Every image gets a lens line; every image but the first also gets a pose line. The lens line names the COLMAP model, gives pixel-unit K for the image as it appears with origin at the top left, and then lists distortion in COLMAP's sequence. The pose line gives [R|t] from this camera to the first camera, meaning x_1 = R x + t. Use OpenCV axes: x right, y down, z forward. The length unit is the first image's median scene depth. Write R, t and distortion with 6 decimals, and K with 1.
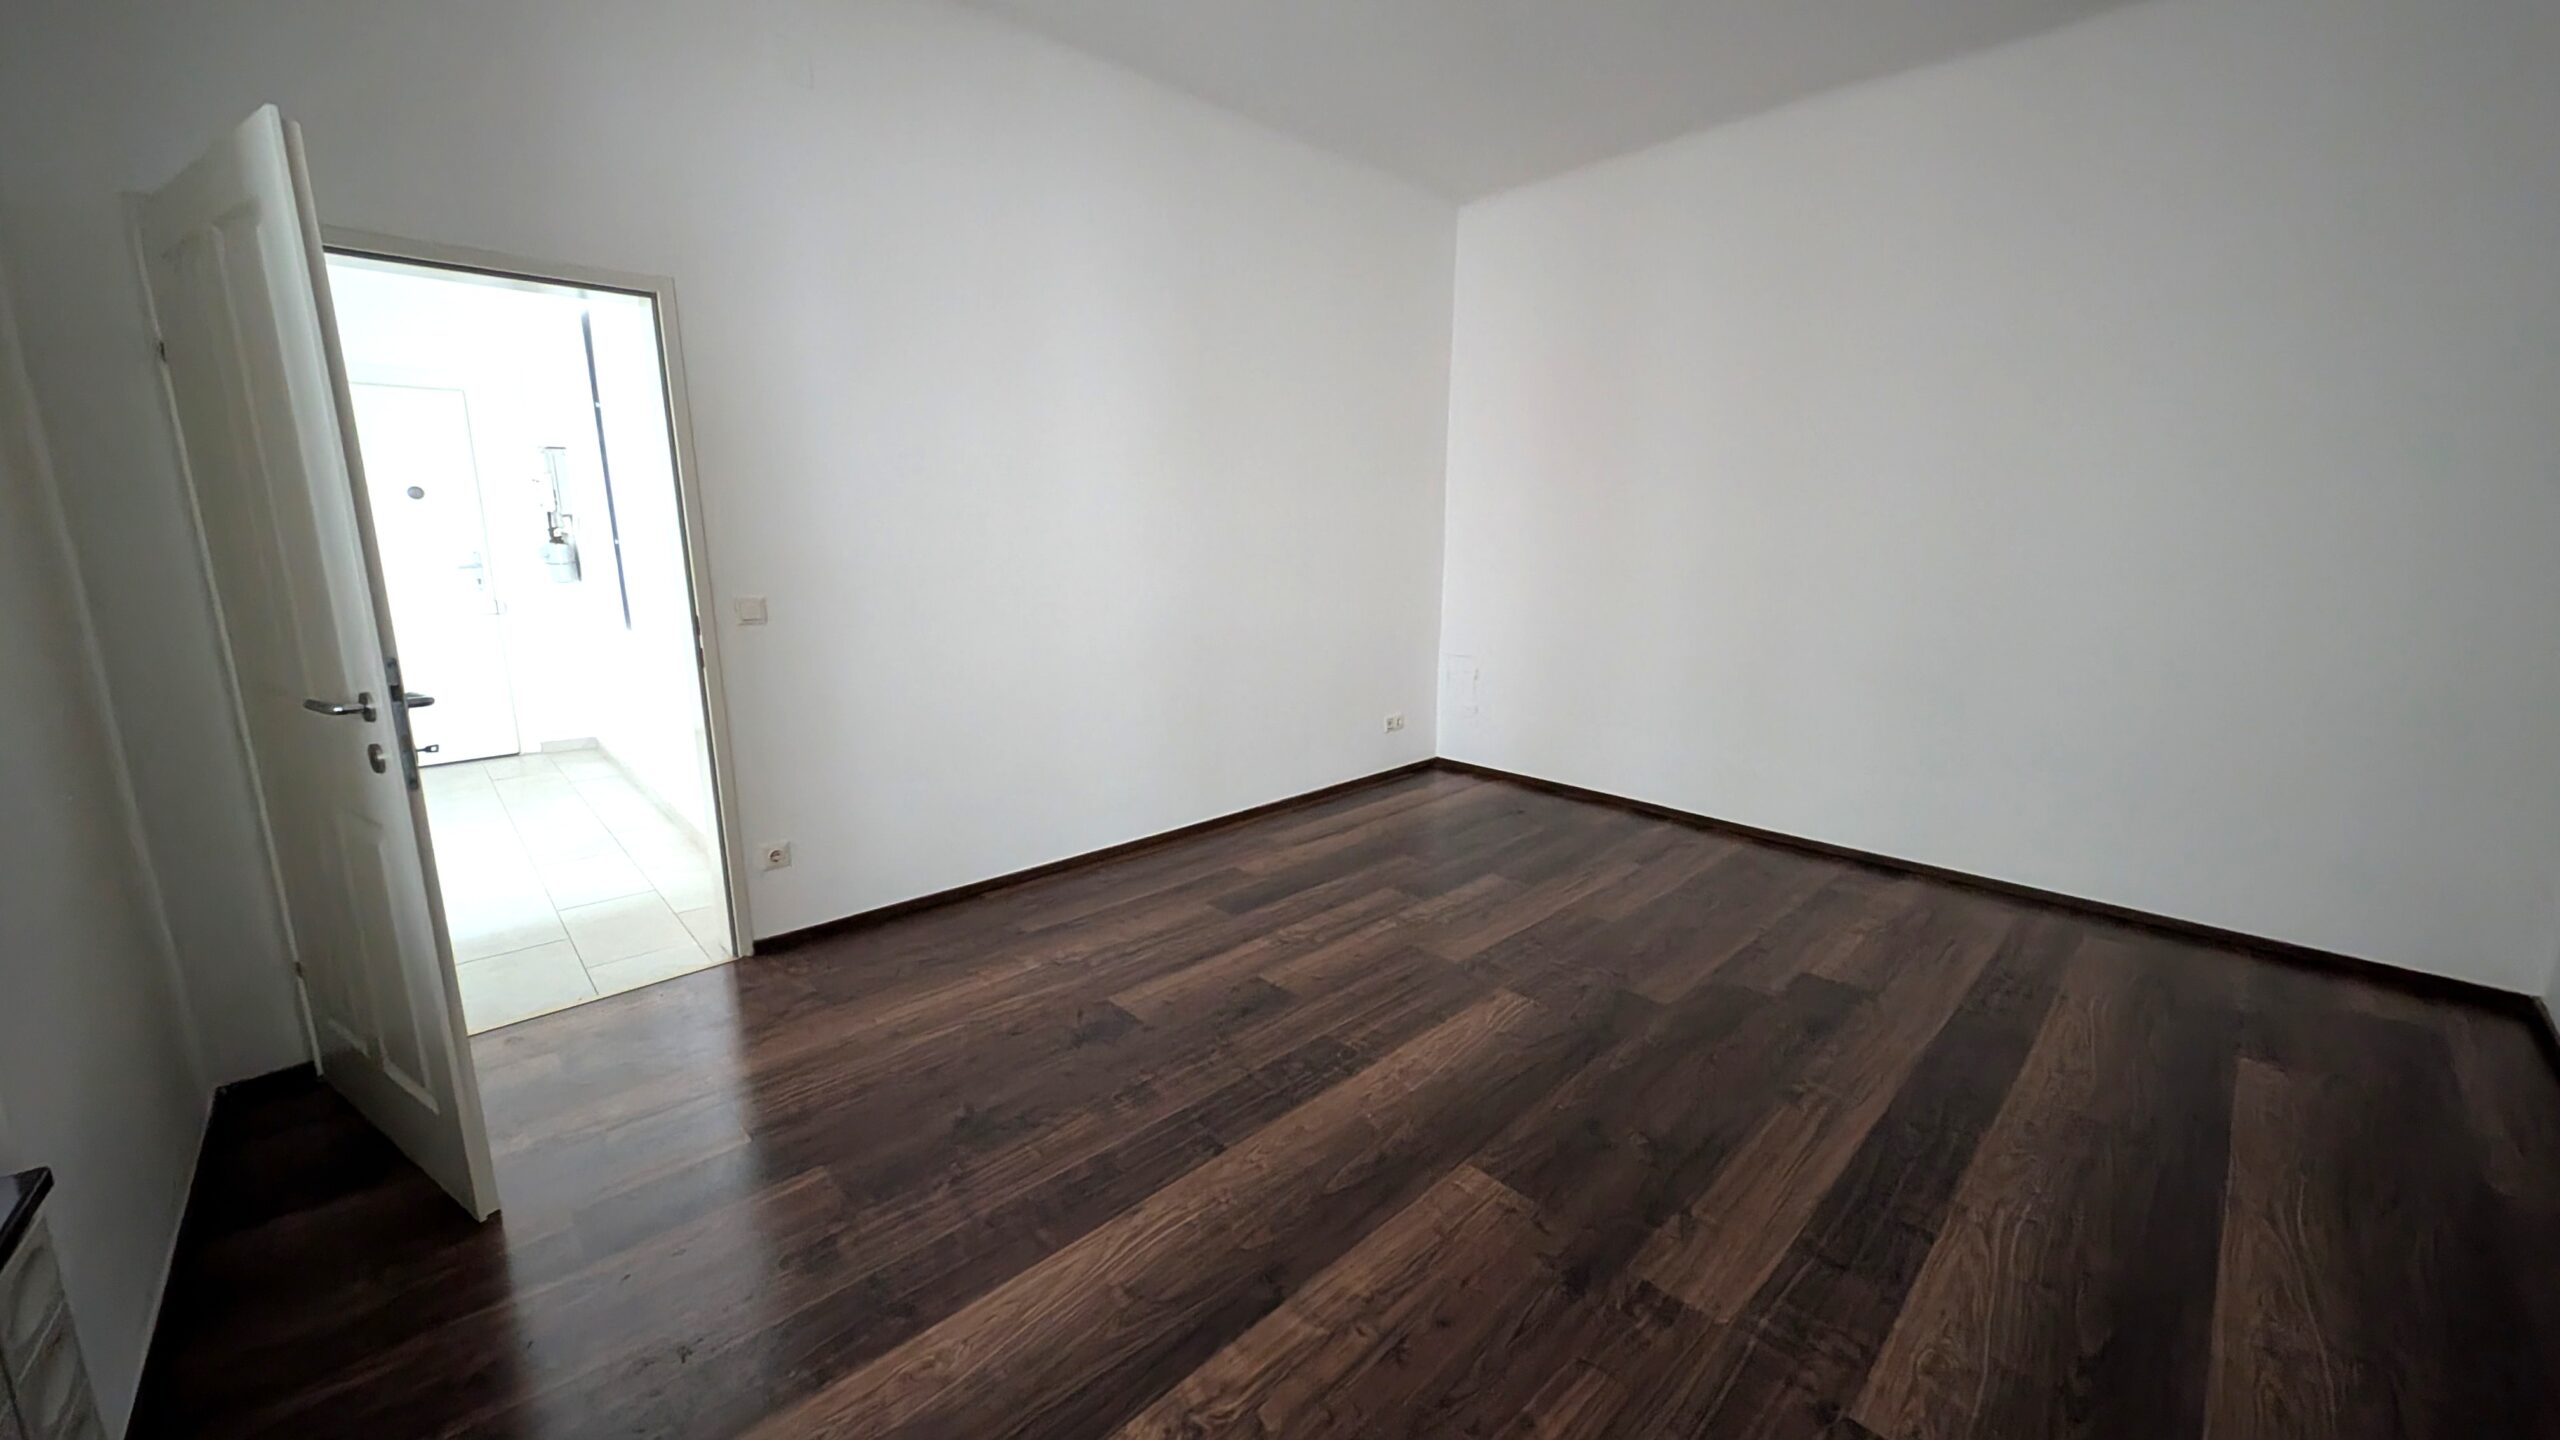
lens RADIAL K [[961.4, 0, 1280.0], [0, 961.4, 720.0], [0, 0, 1]] dist [-0.000122, -0.000024]
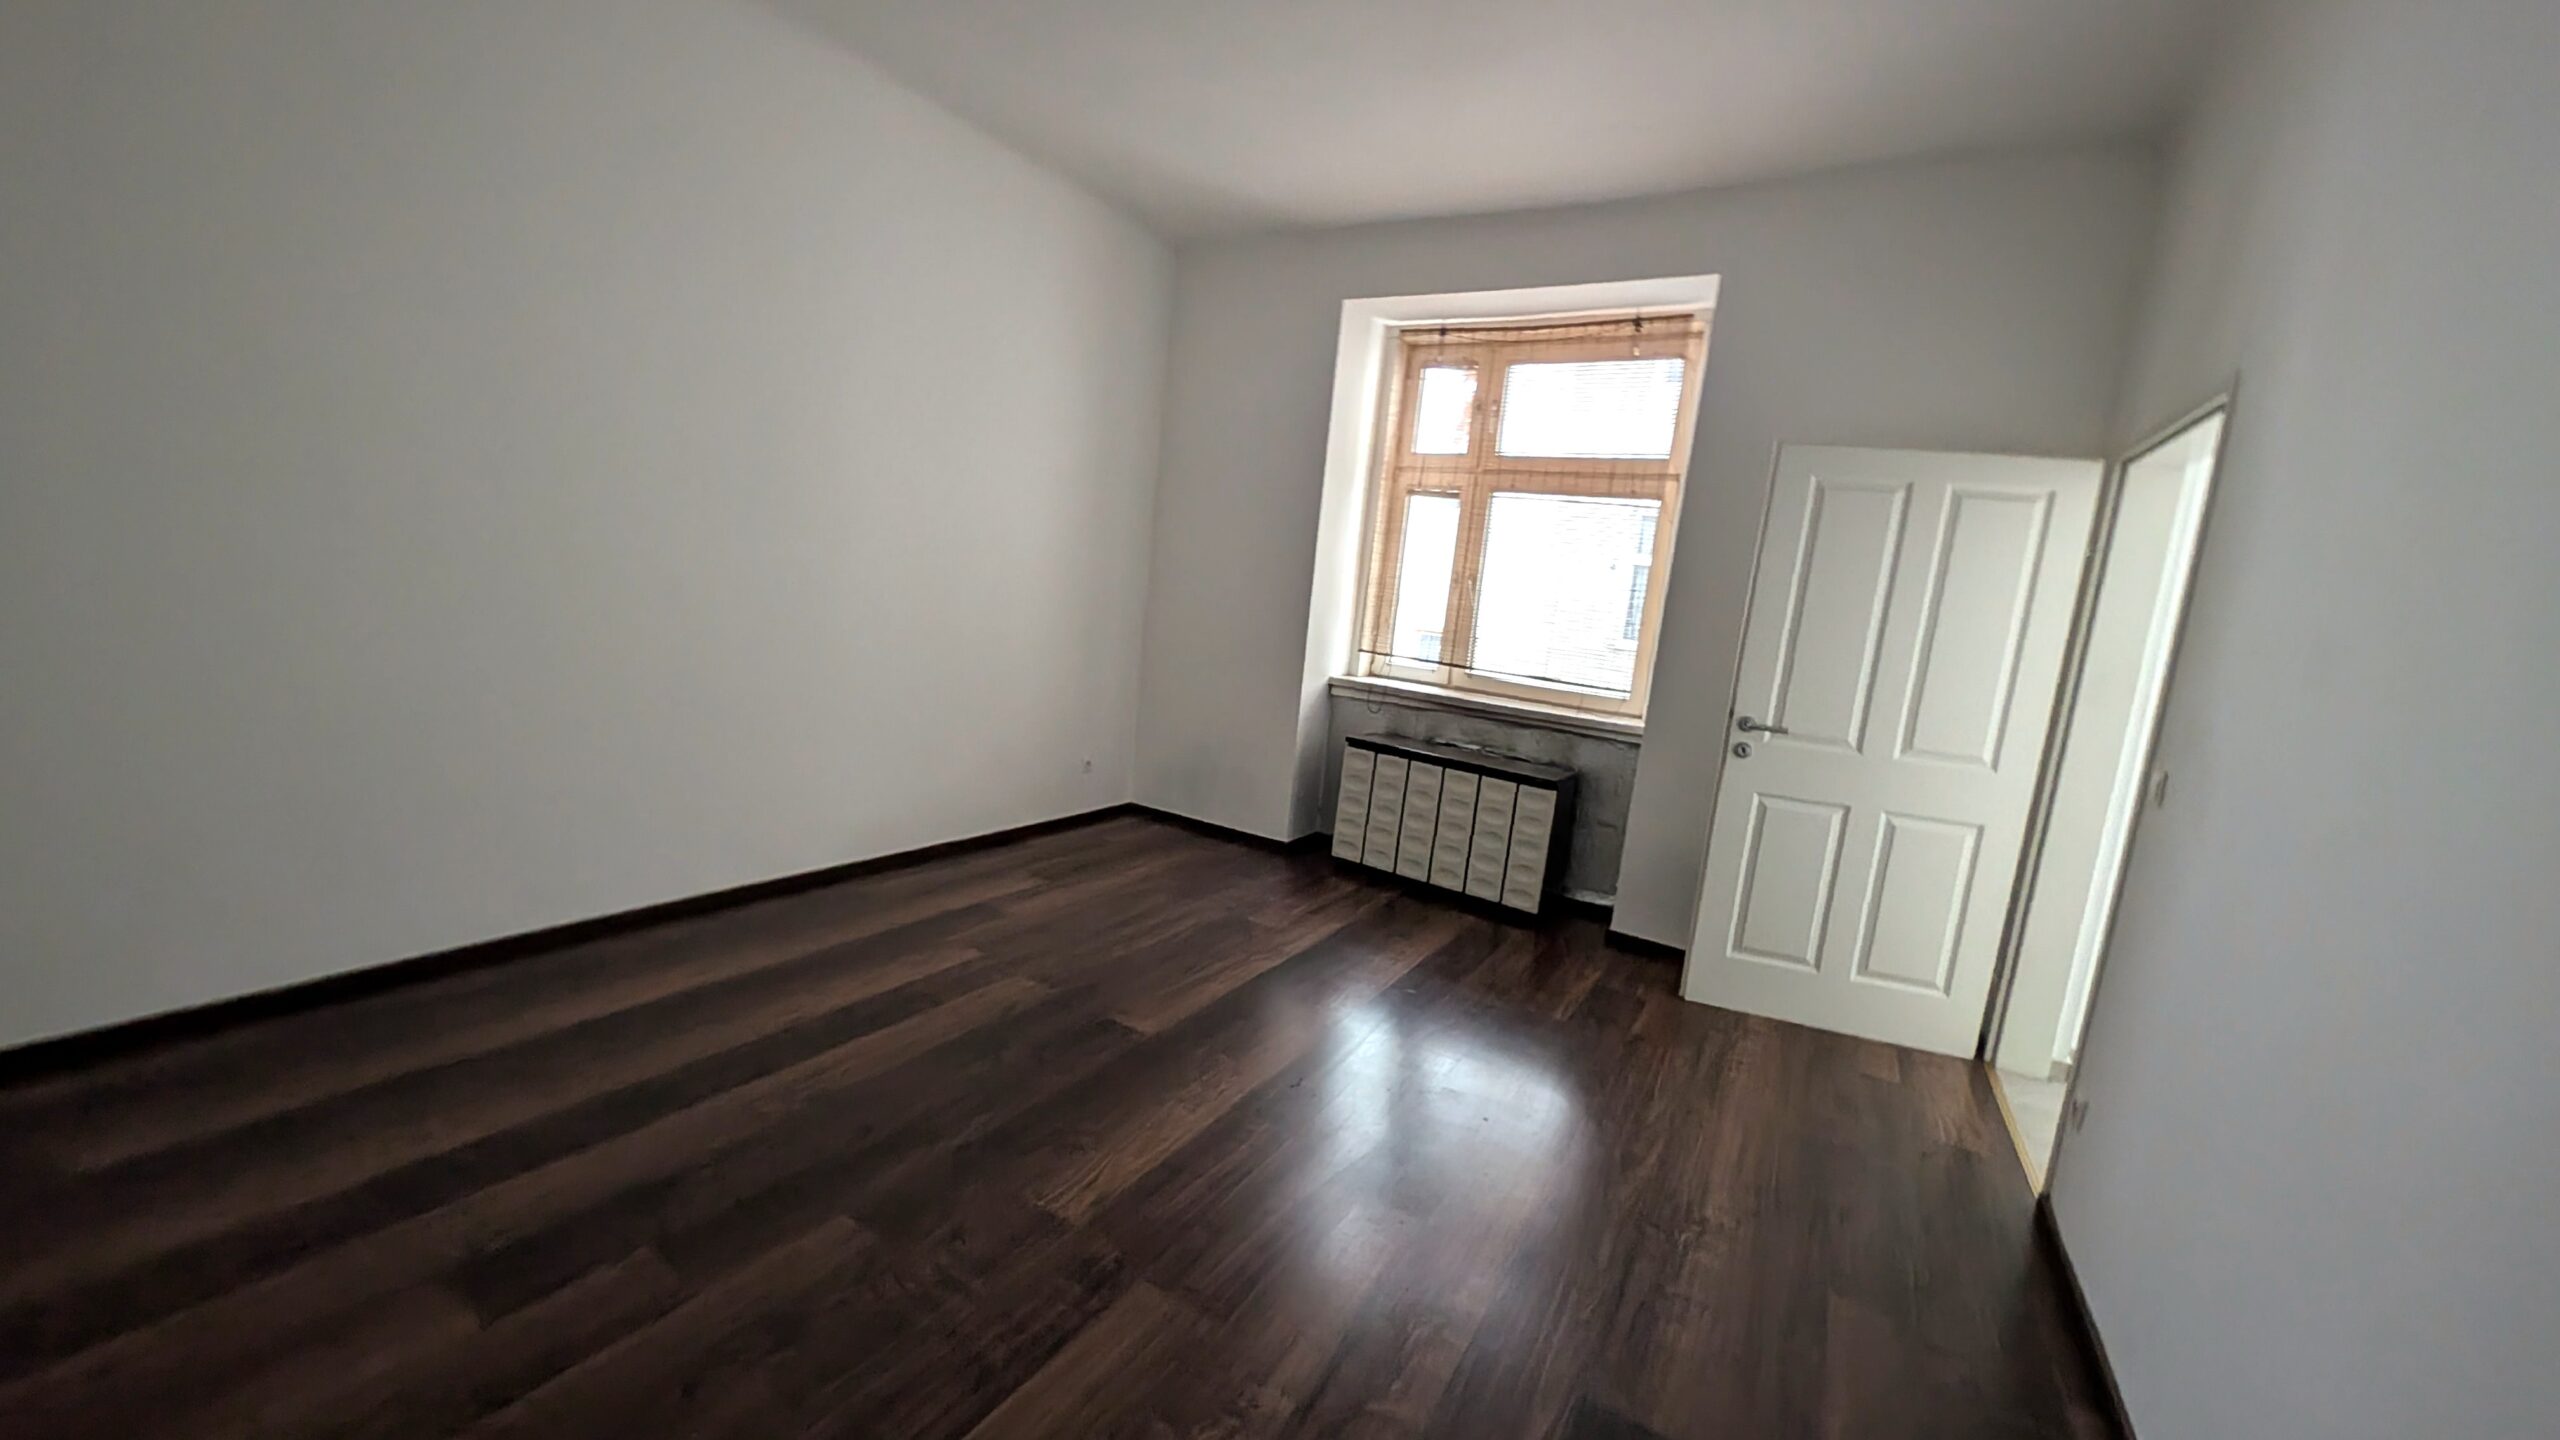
lens RADIAL K [[936.2, 0, 1280.0], [0, 936.2, 720.0], [0, 0, 1]] dist [-0.000640, -0.000048]
pose [[-0.957738, -0.066398, -0.279875, 0.261859], [-0.157637, 0.935027, 0.317609, -0.250836], [0.240602, 0.348305, -0.905977, 1.312469]]
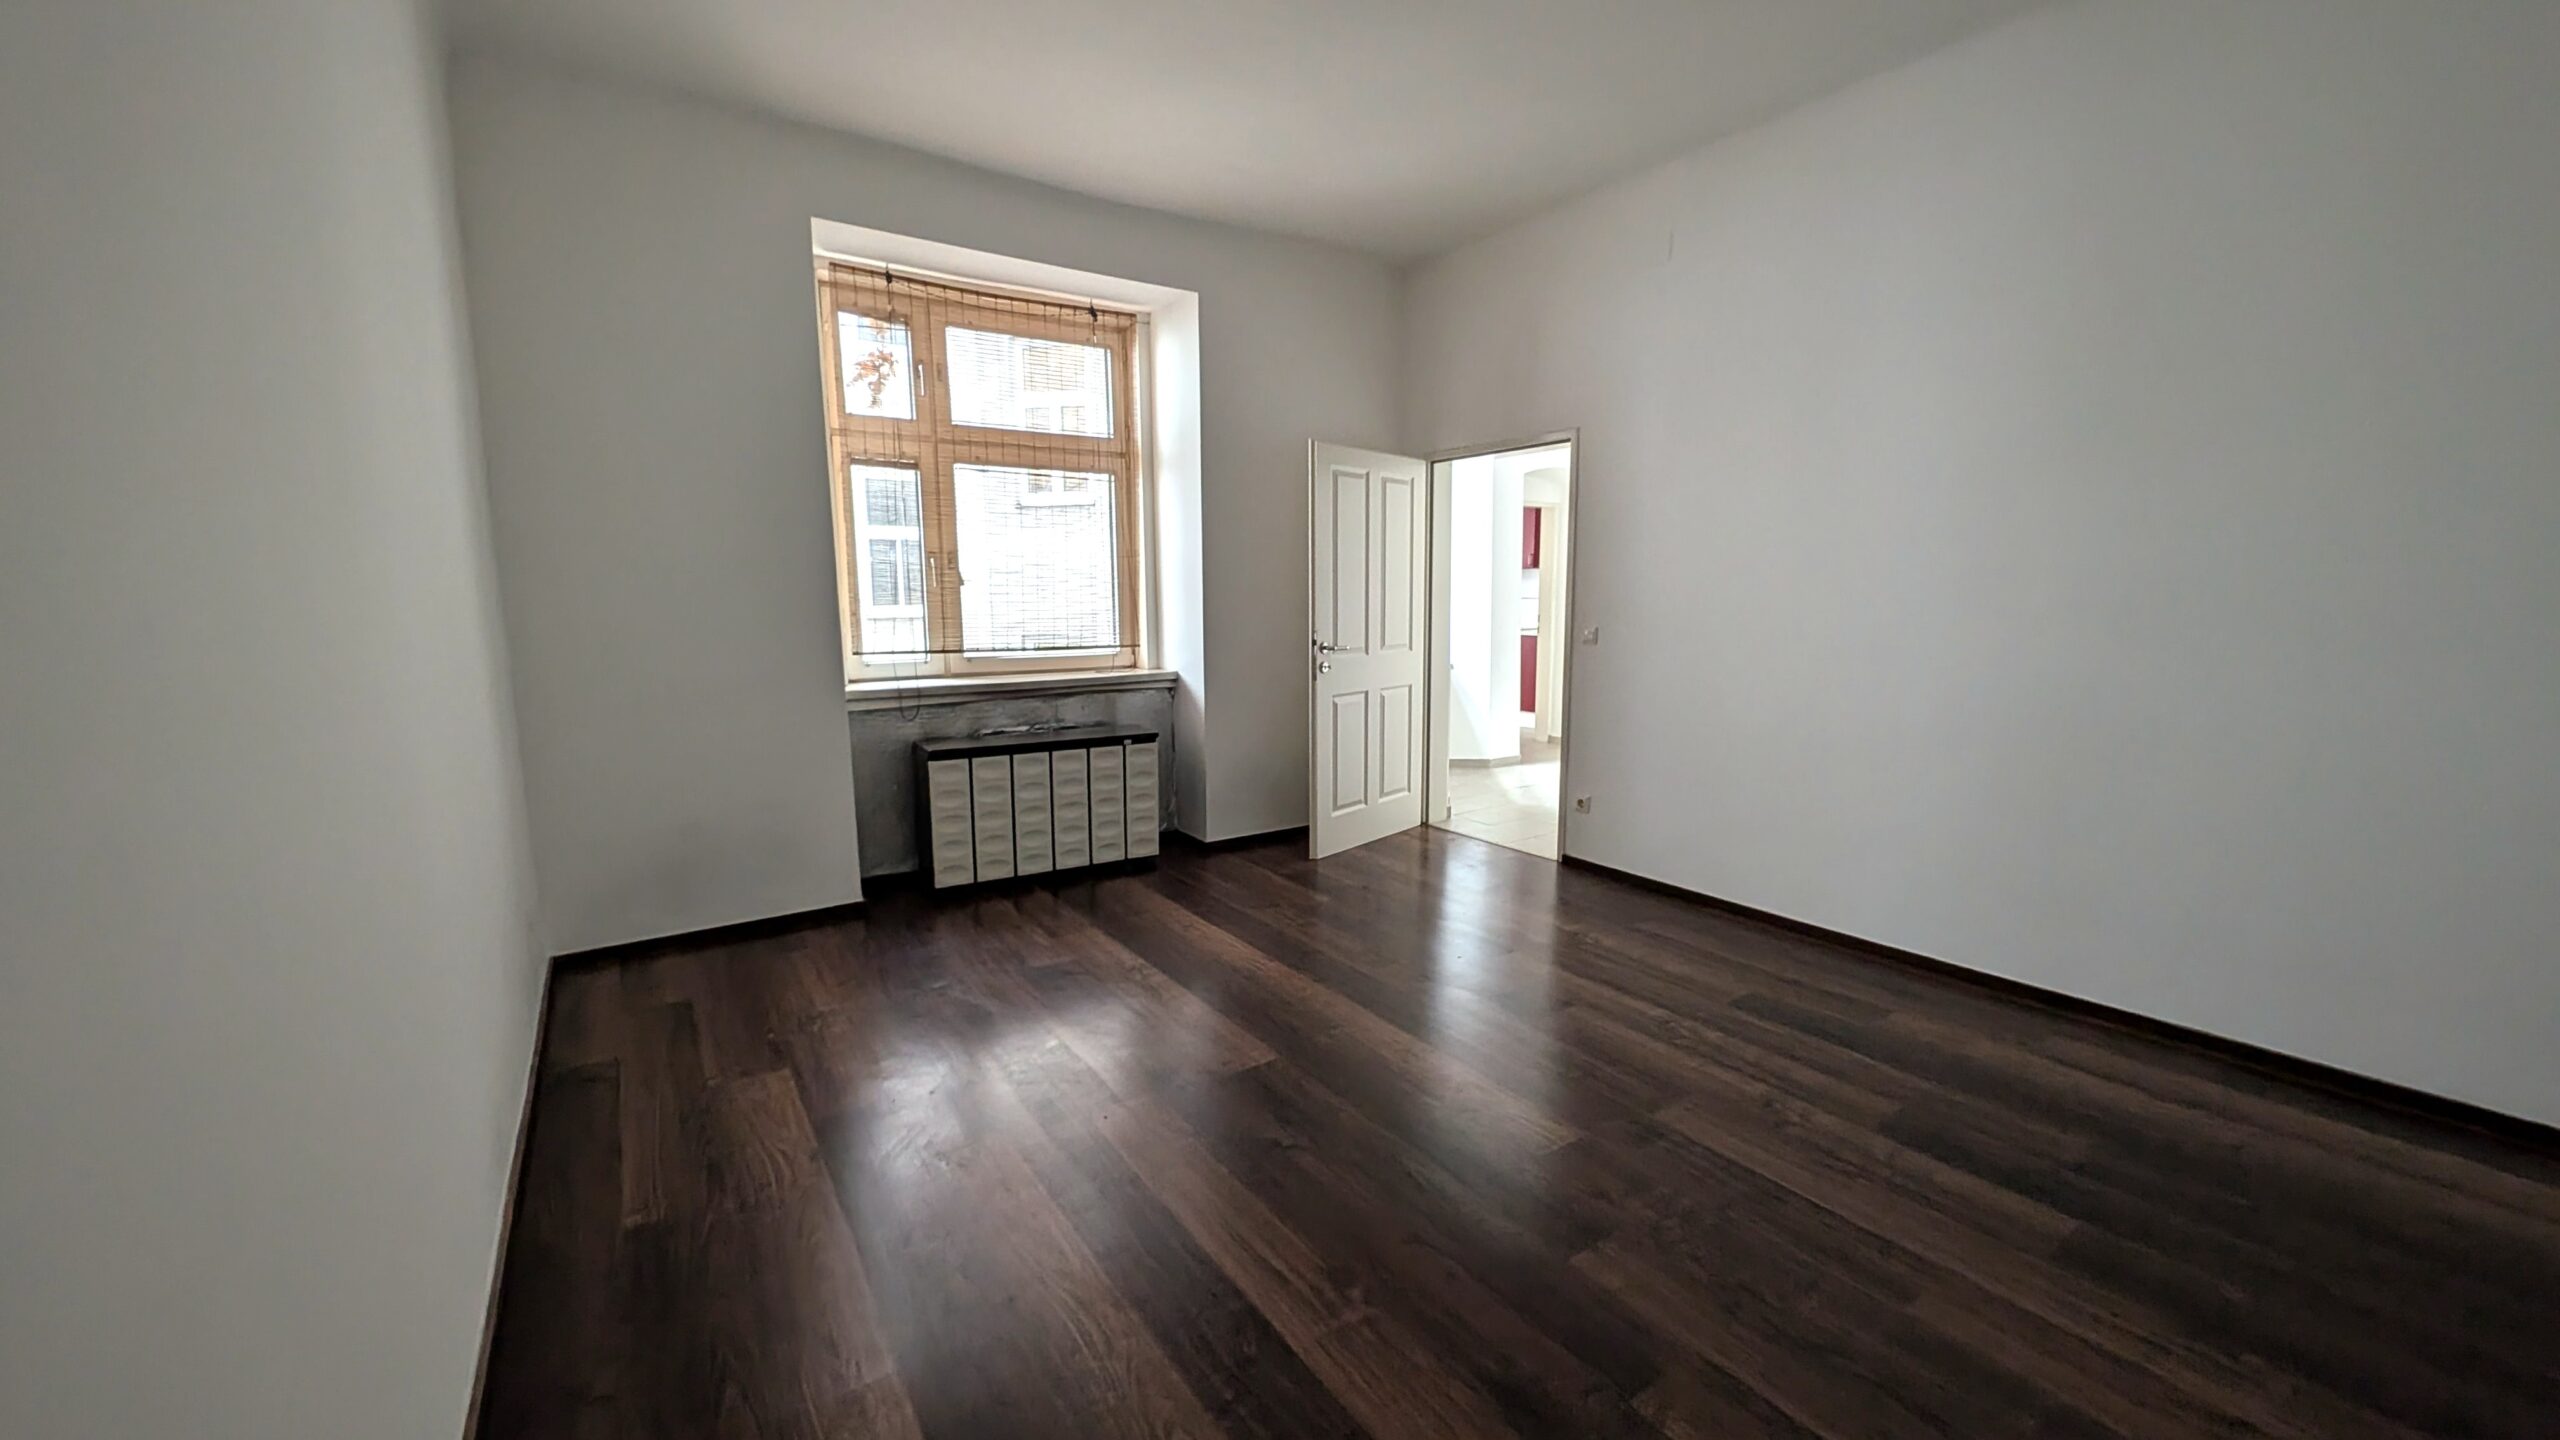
lens RADIAL K [[936.2, 0, 1280.0], [0, 936.2, 720.0], [0, 0, 1]] dist [-0.000640, -0.000048]
pose [[-0.165984, 0.136841, -0.976588, 0.870791], [-0.186716, 0.968050, 0.167379, -0.126862], [0.968290, 0.210127, -0.135131, 0.677989]]
